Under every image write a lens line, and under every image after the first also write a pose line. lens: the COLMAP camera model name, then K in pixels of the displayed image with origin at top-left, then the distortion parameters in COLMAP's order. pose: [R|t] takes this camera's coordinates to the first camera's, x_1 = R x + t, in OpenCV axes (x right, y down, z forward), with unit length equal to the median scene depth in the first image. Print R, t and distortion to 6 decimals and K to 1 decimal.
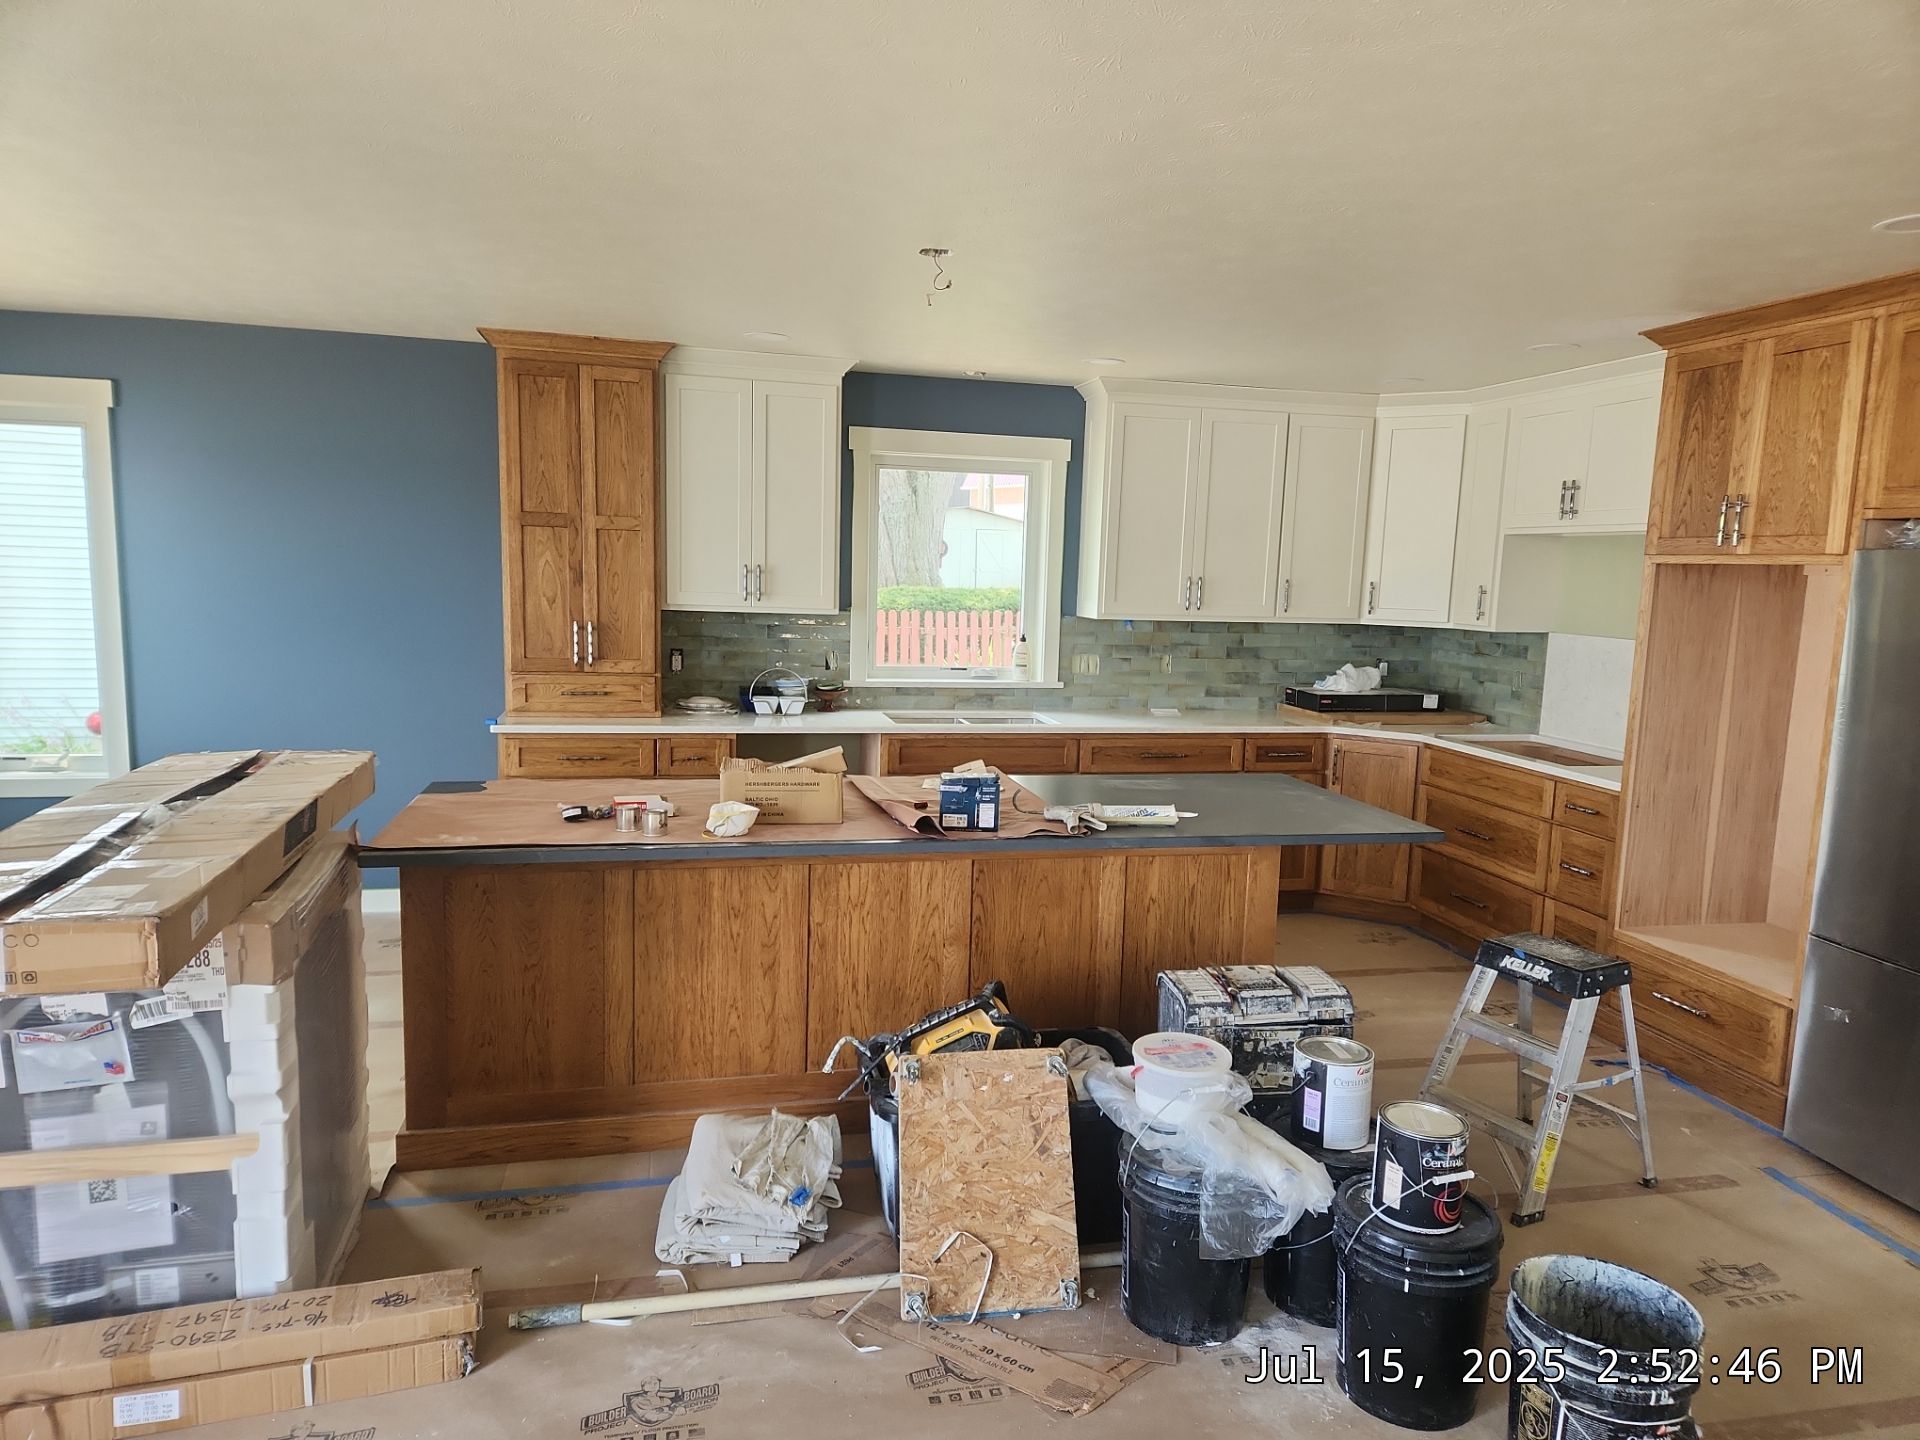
lens RADIAL K [[1280.0, 0, 958.1], [0, 1280.0, 727.0], [0, 0, 1]] dist [0.079821, -0.068342]
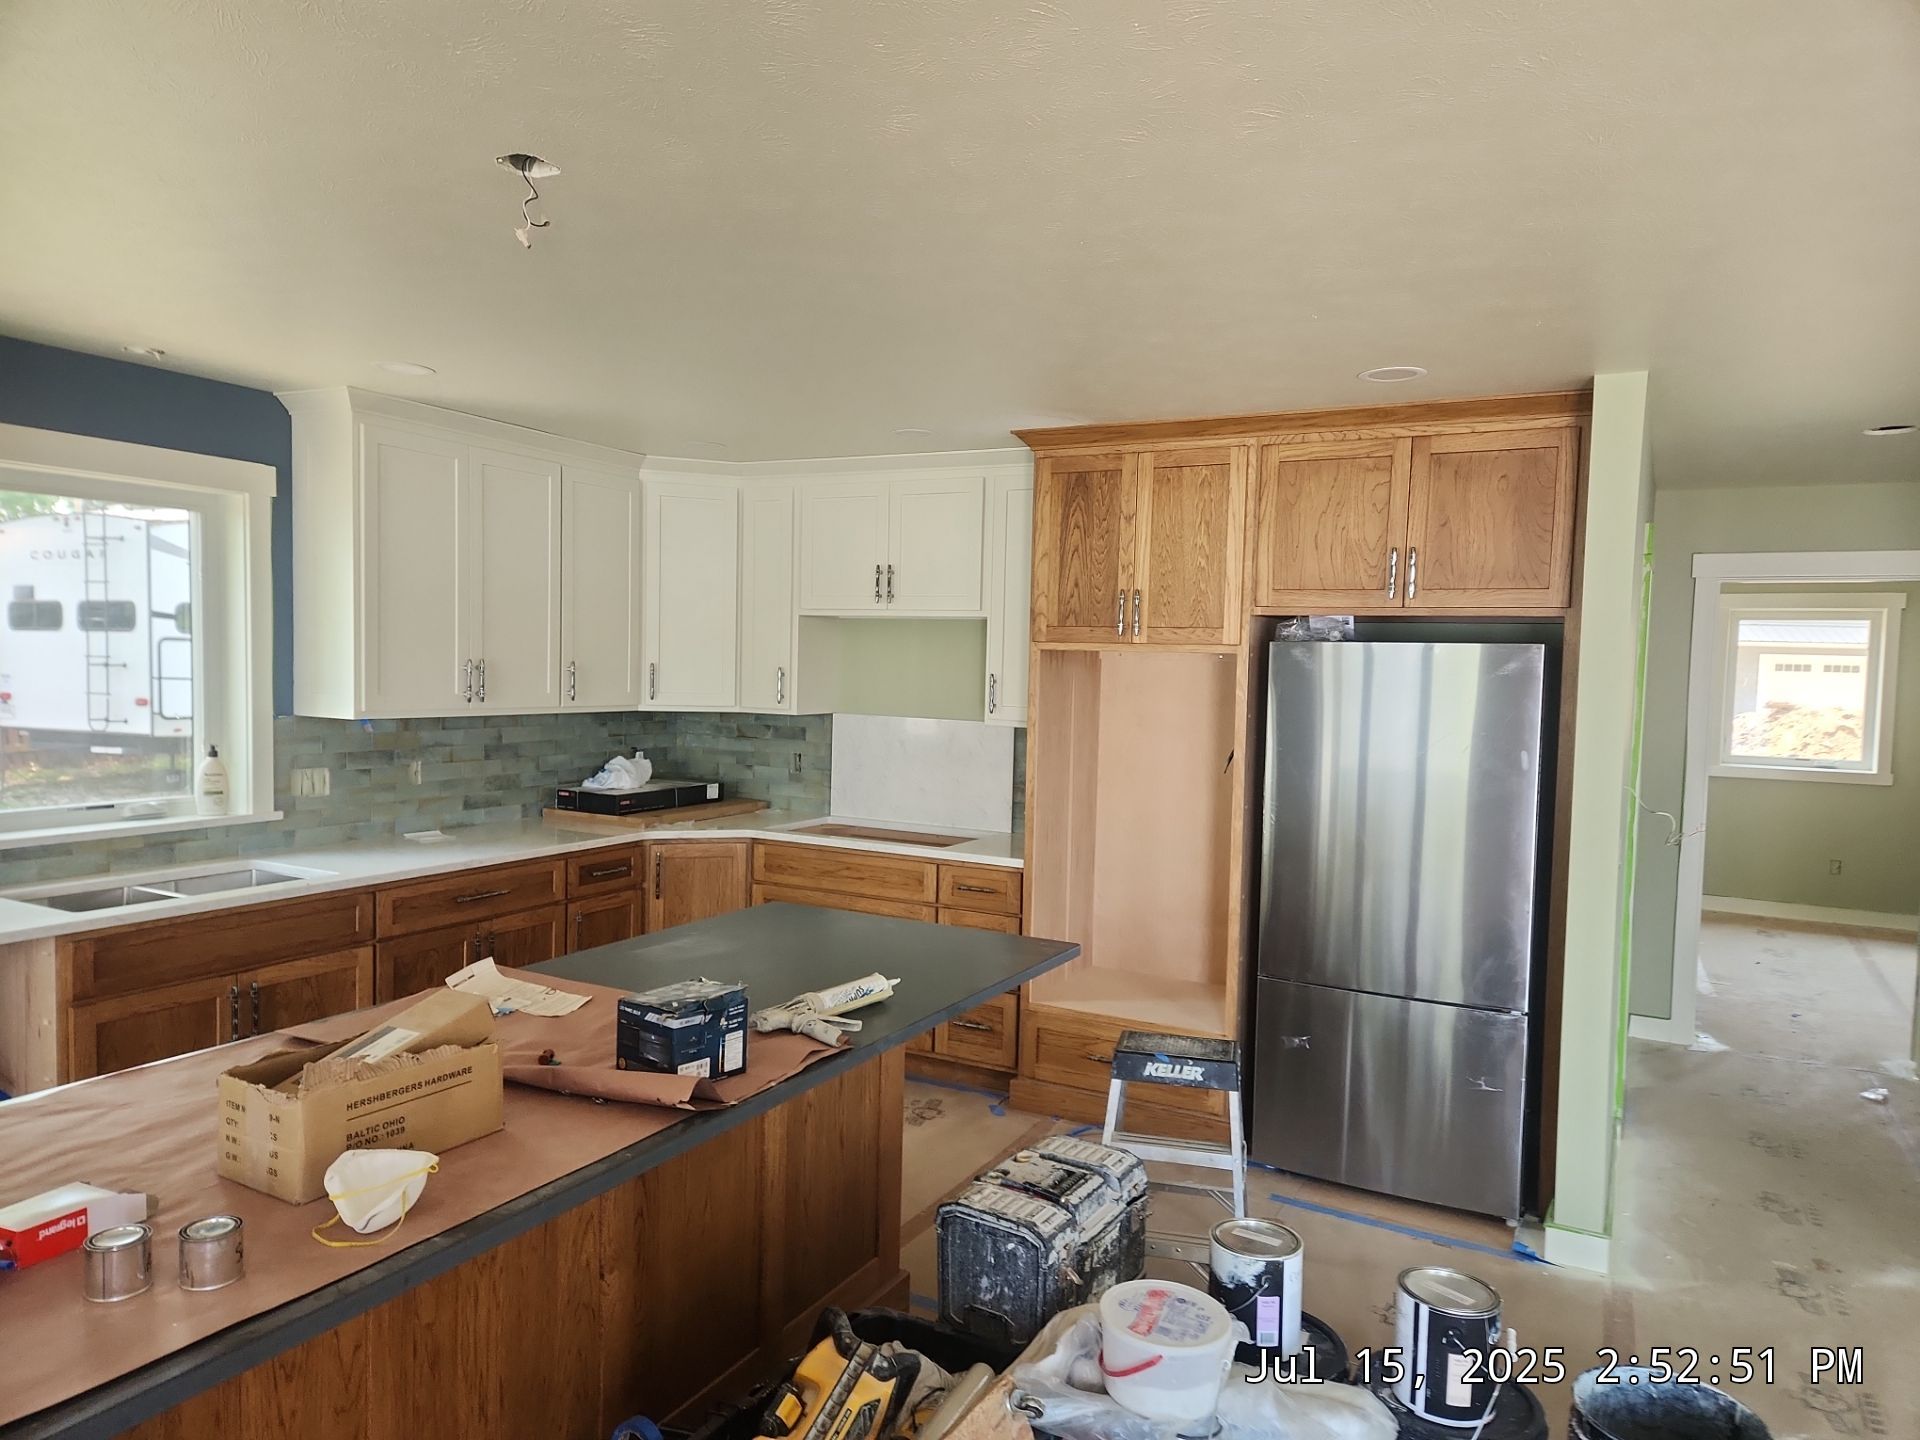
lens RADIAL K [[1280.0, 0, 958.1], [0, 1280.0, 727.0], [0, 0, 1]] dist [0.079821, -0.068342]
pose [[0.654184, -0.052858, 0.754486, -0.236111], [0.089182, 0.995987, -0.007549, -0.048097], [-0.751059, 0.072226, 0.656273, 0.292075]]
